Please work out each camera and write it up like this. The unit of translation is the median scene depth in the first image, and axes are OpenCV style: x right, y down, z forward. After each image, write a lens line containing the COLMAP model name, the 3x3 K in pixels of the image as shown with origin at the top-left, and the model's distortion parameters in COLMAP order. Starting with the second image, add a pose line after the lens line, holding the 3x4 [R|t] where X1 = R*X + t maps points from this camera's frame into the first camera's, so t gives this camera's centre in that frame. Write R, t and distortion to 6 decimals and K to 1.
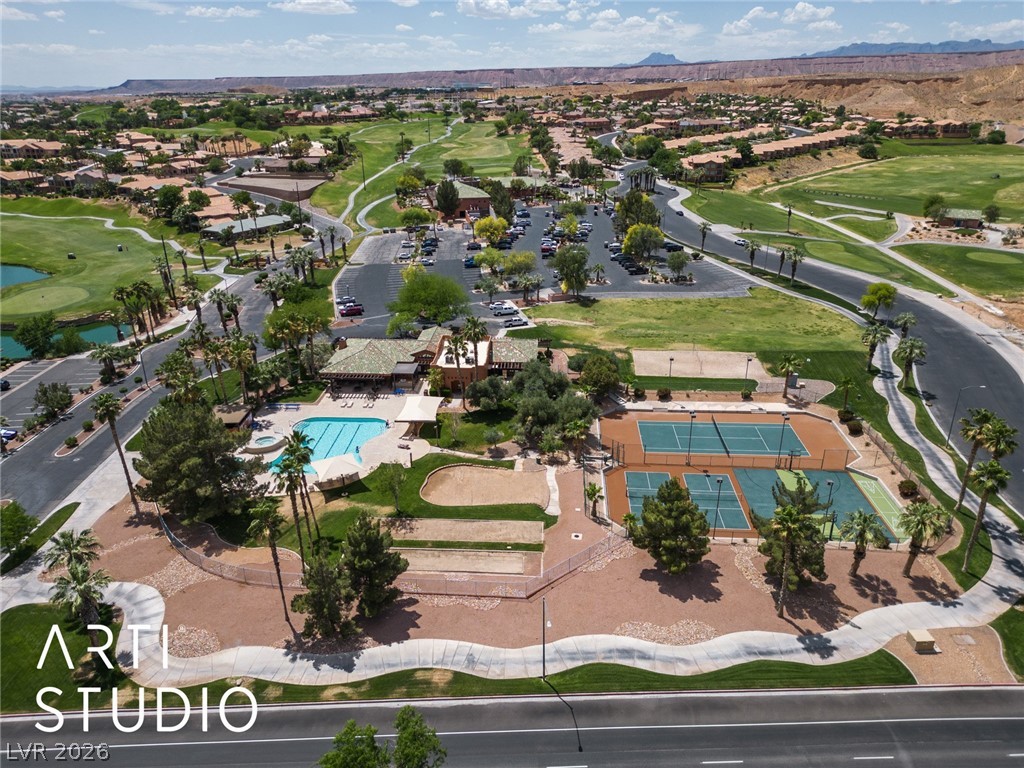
lens RADIAL K [[745.4, 0, 512.3], [0, 745.4, 384.7], [0, 0, 1]] dist [0.032515, -0.007596]
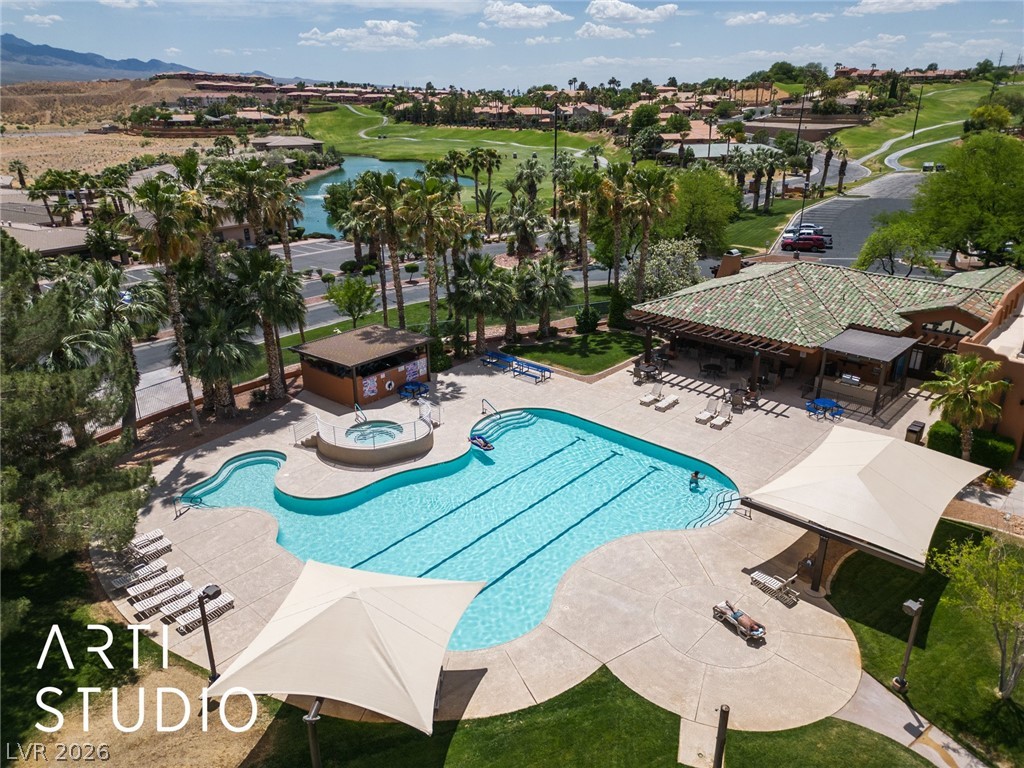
lens RADIAL K [[745.4, 0, 511.9], [0, 745.4, 384.2], [0, 0, 1]] dist [0.032515, -0.007596]
pose [[0.778529, 0.241244, -0.579391, -0.070936], [-0.248476, 0.966218, 0.068431, 0.011408], [0.576327, 0.090689, 0.812172, 0.649783]]
